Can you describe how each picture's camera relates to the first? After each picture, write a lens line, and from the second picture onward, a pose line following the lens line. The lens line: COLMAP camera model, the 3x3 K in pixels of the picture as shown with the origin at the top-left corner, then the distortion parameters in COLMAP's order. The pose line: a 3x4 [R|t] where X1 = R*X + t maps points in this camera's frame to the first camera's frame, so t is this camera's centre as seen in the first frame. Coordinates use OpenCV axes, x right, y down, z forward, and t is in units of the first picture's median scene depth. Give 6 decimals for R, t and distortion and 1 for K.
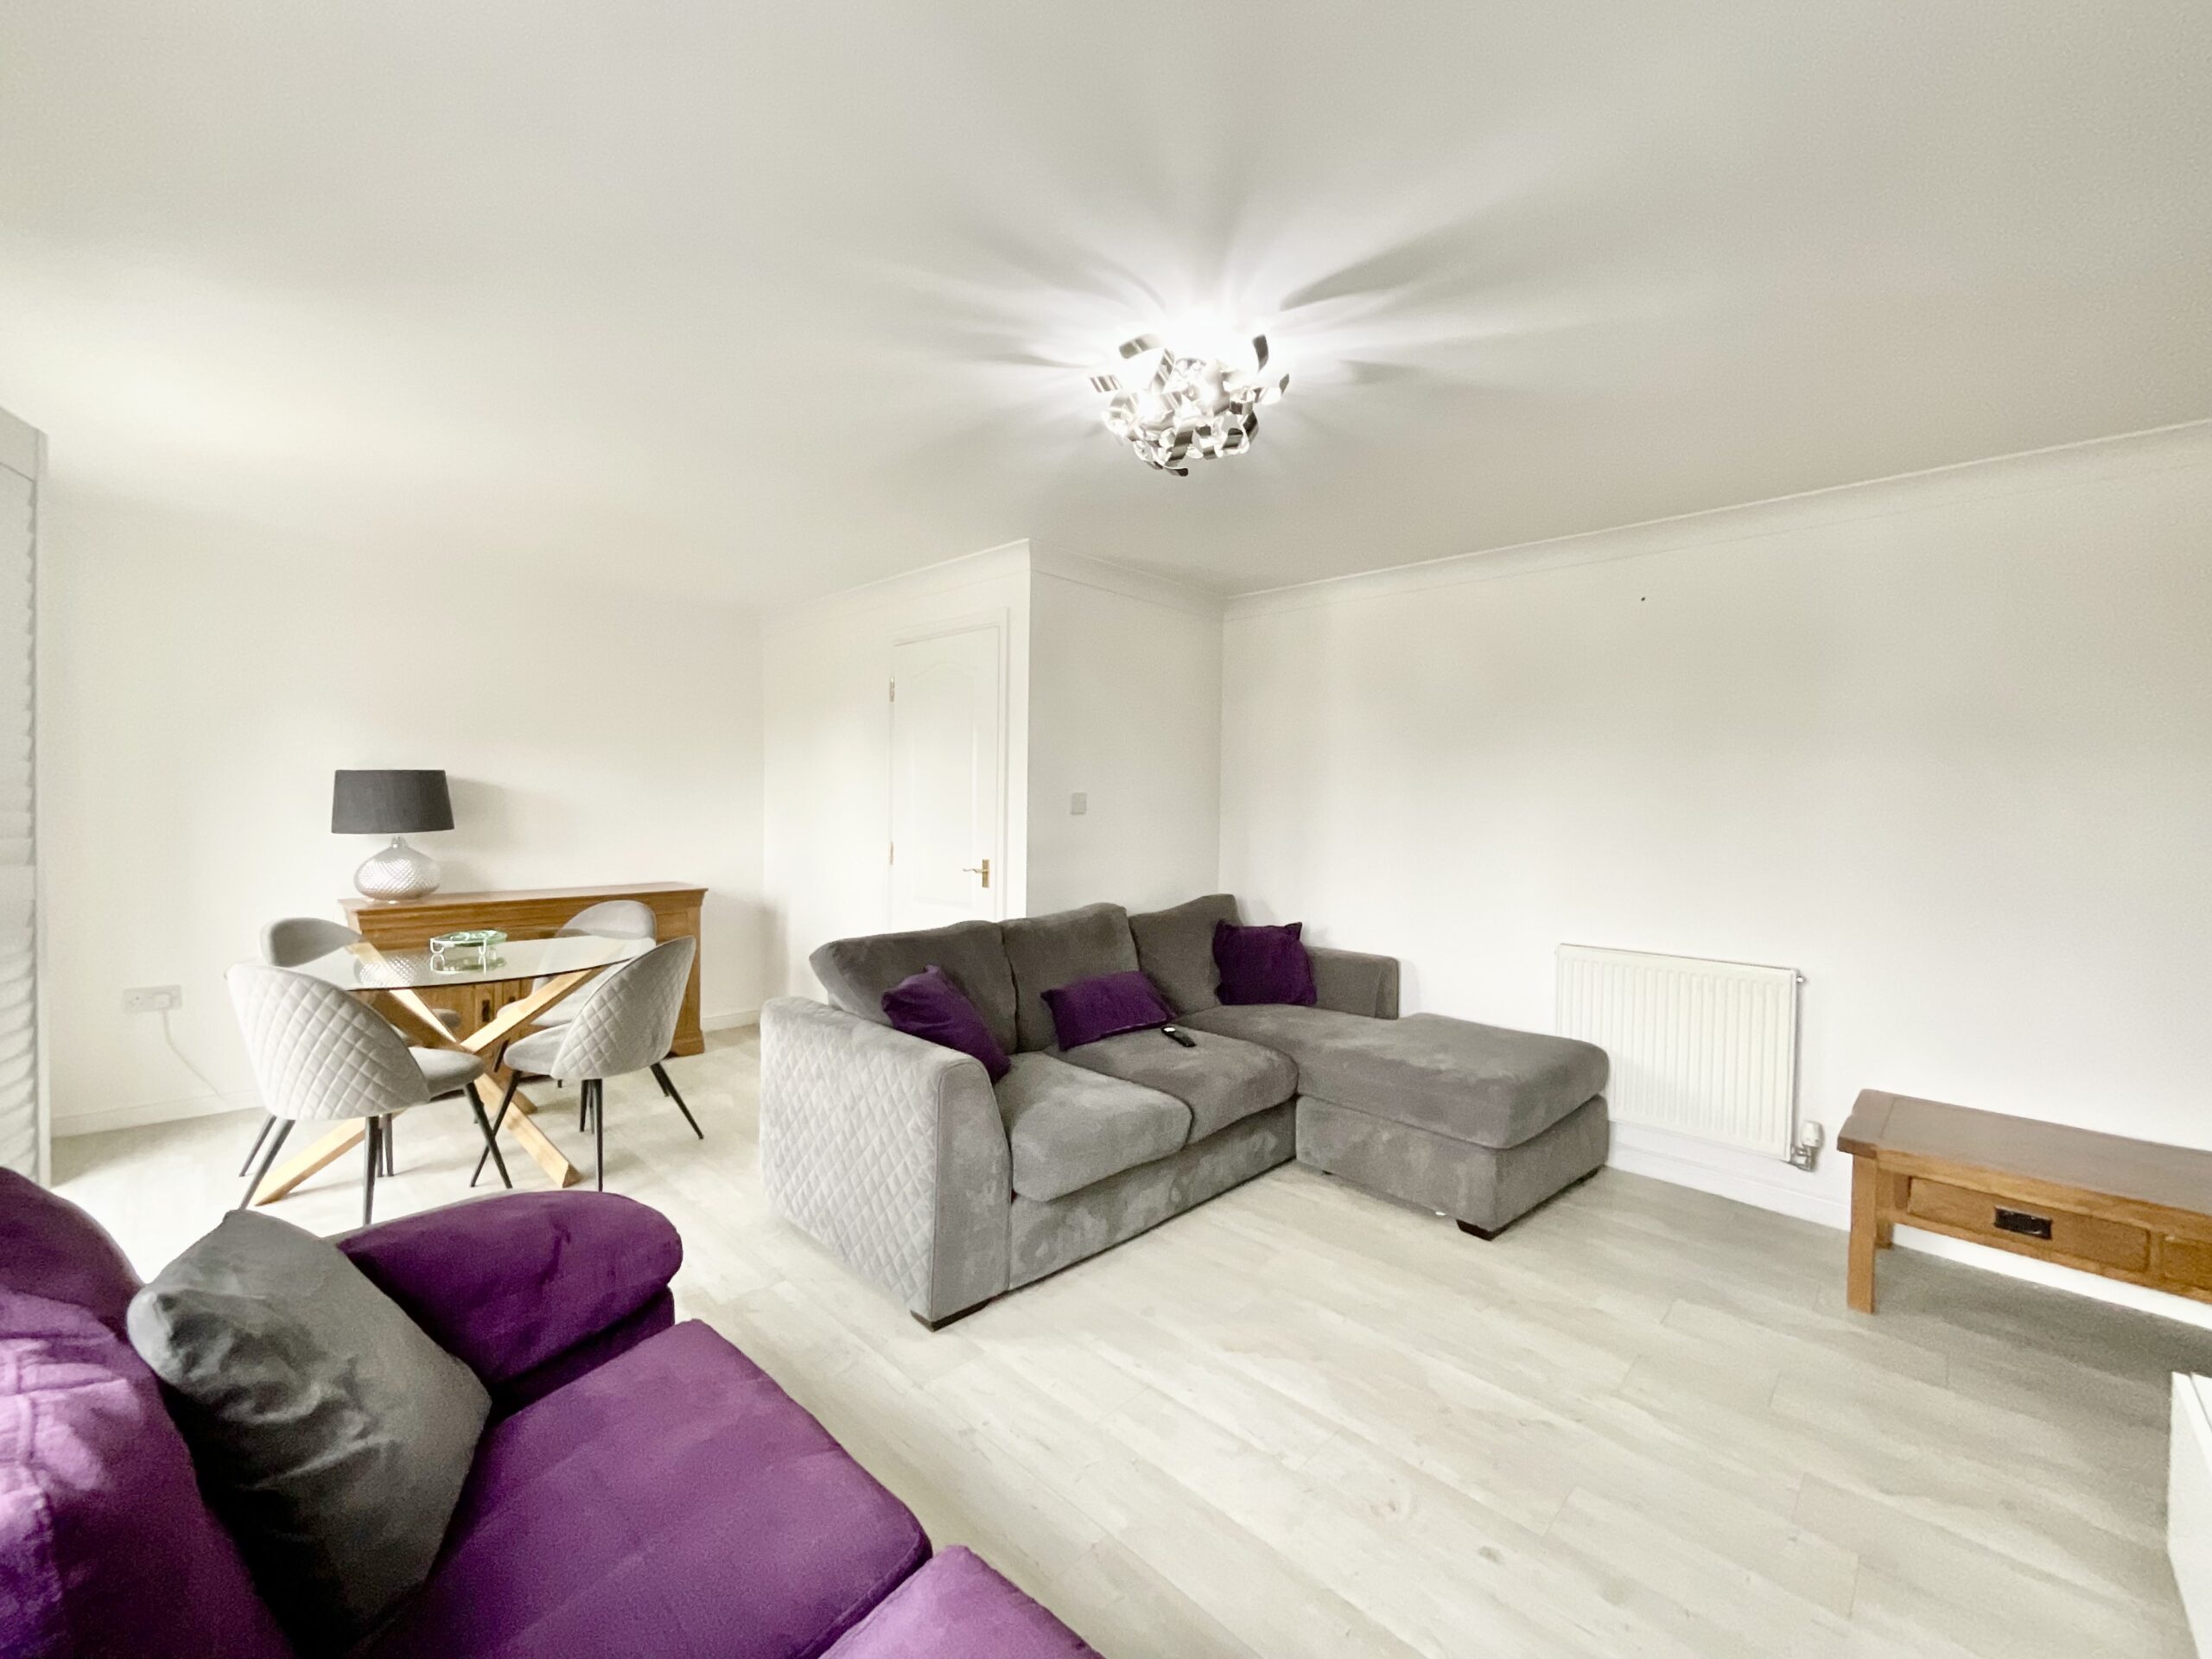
lens RADIAL K [[898.5, 0, 1100.2], [0, 898.5, 822.9], [0, 0, 1]] dist [-0.001482, 0.000455]
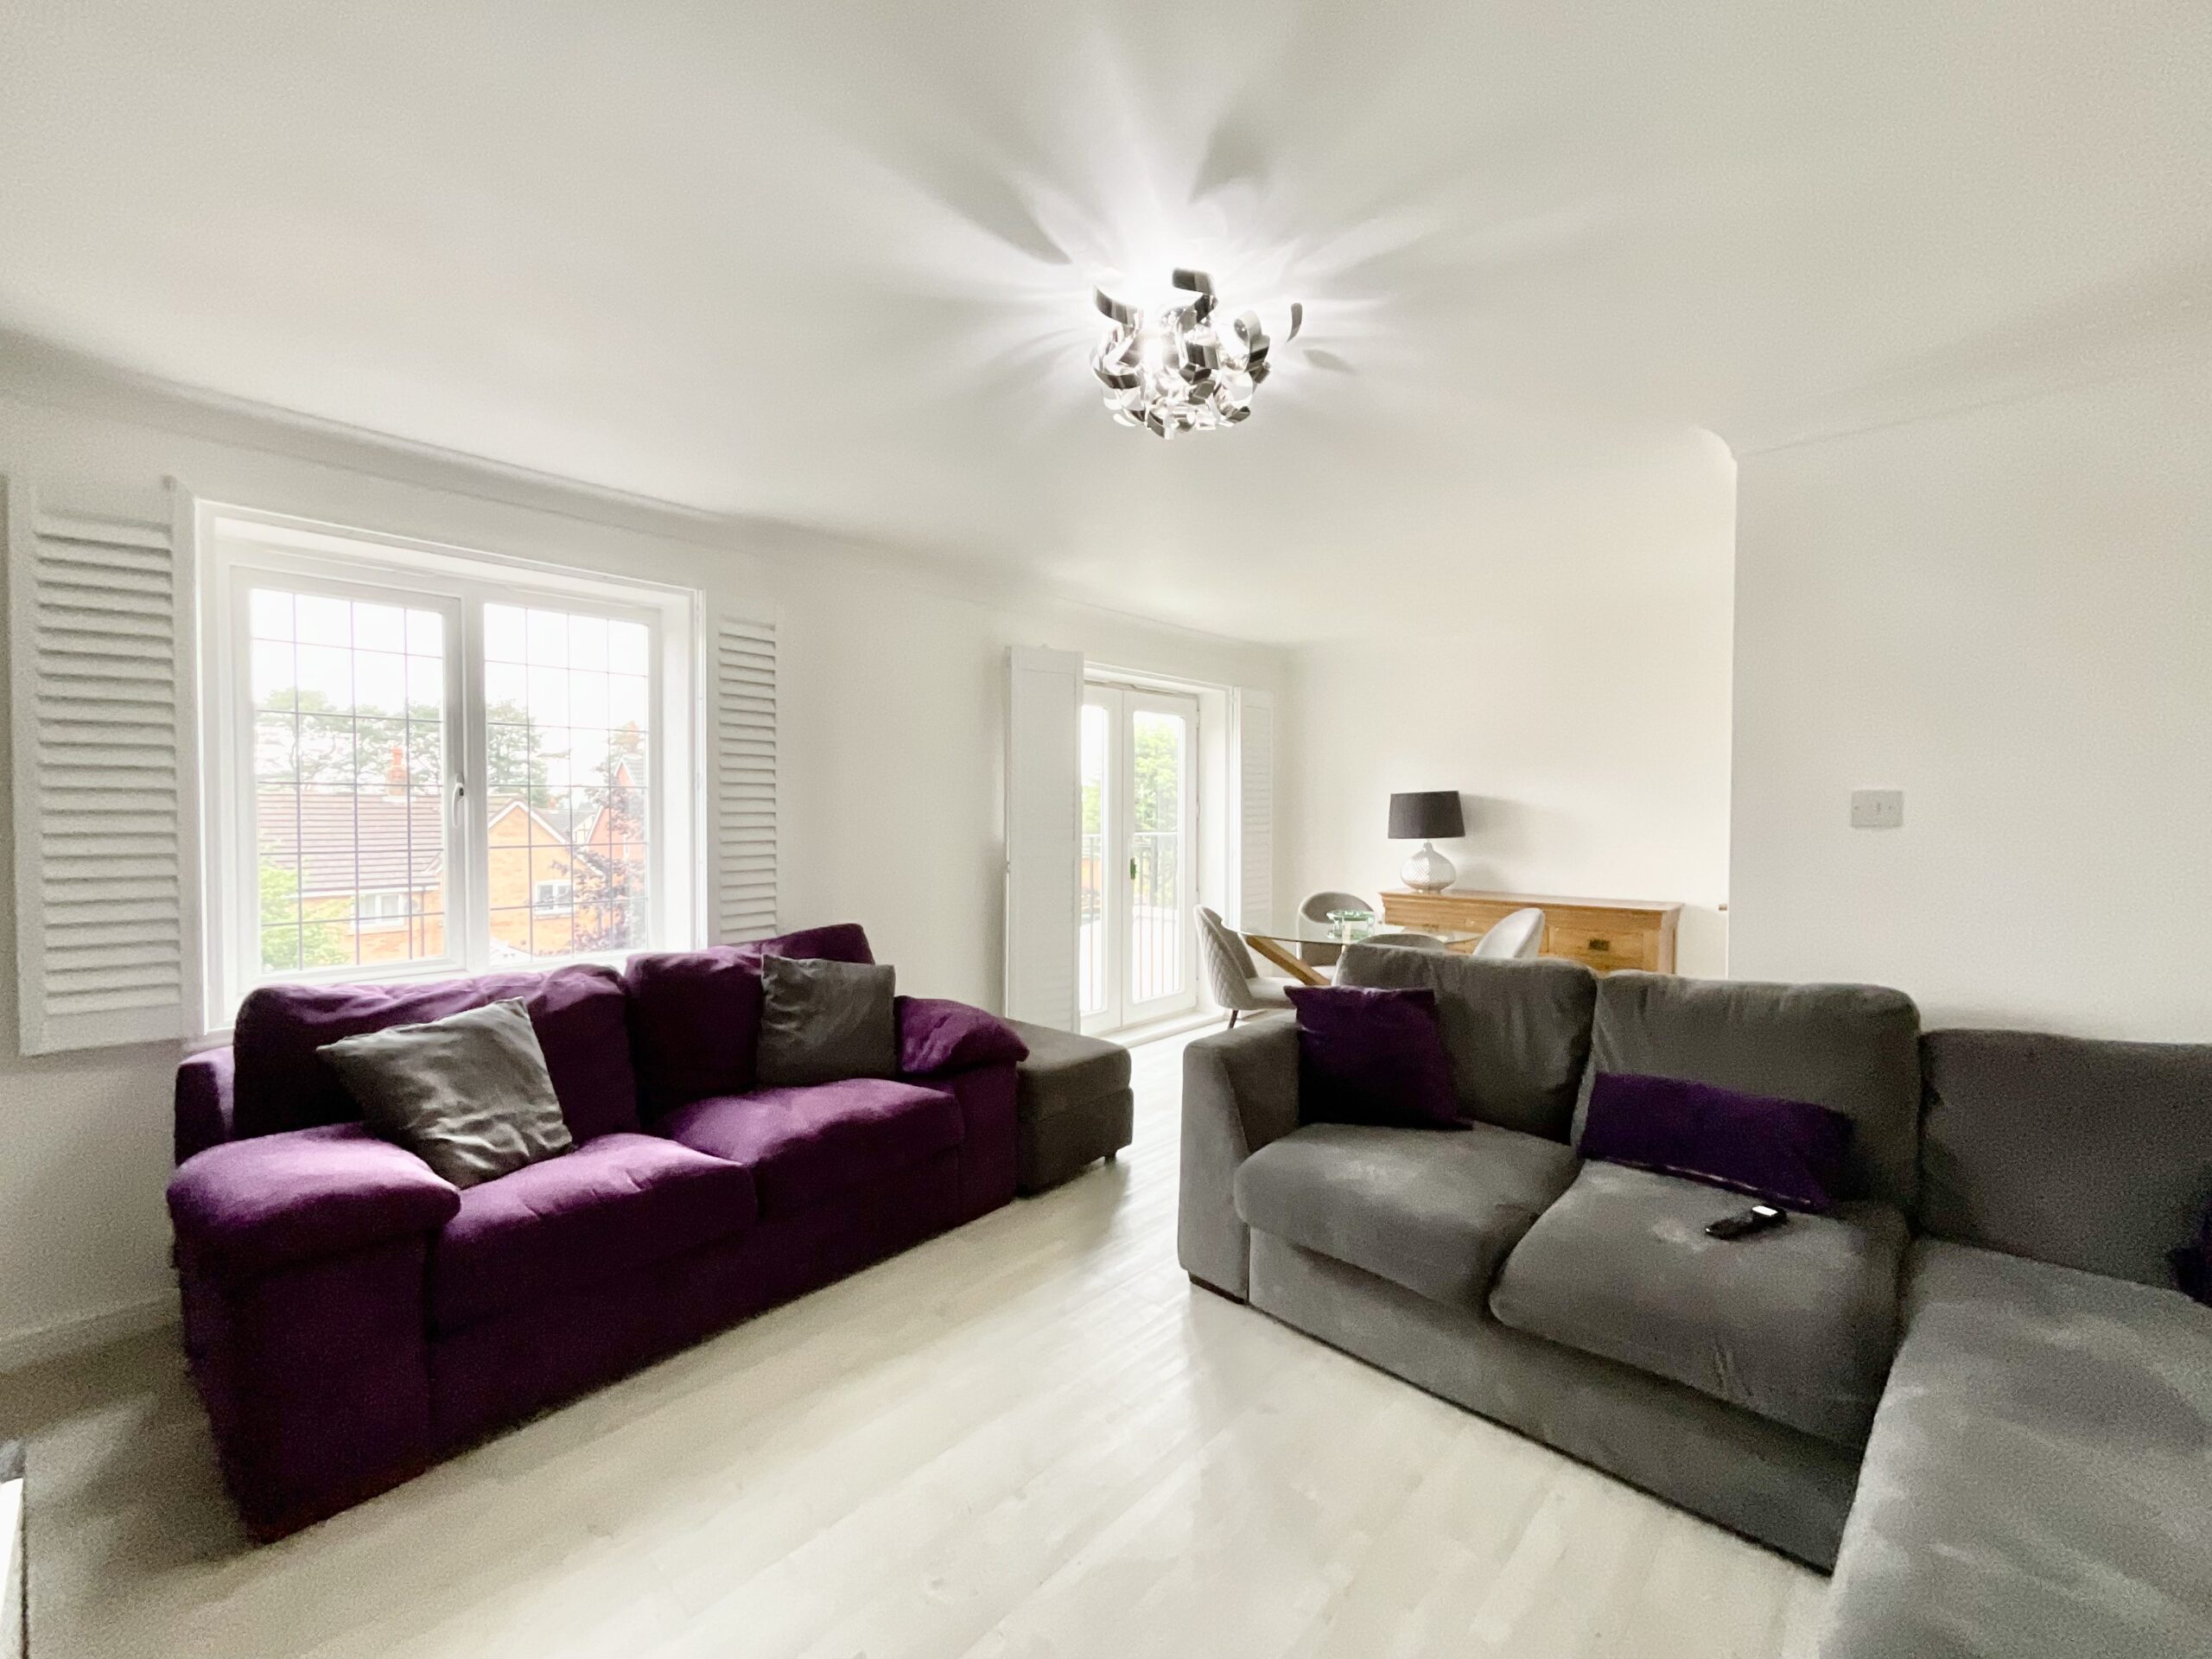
lens RADIAL K [[898.5, 0, 1100.1], [0, 898.5, 828.5], [0, 0, 1]] dist [-0.001482, 0.000455]
pose [[0.020214, 0.006284, -0.999776, 0.564598], [-0.024022, 0.999695, 0.005798, -0.000478], [0.999507, 0.023899, 0.020359, 0.518747]]
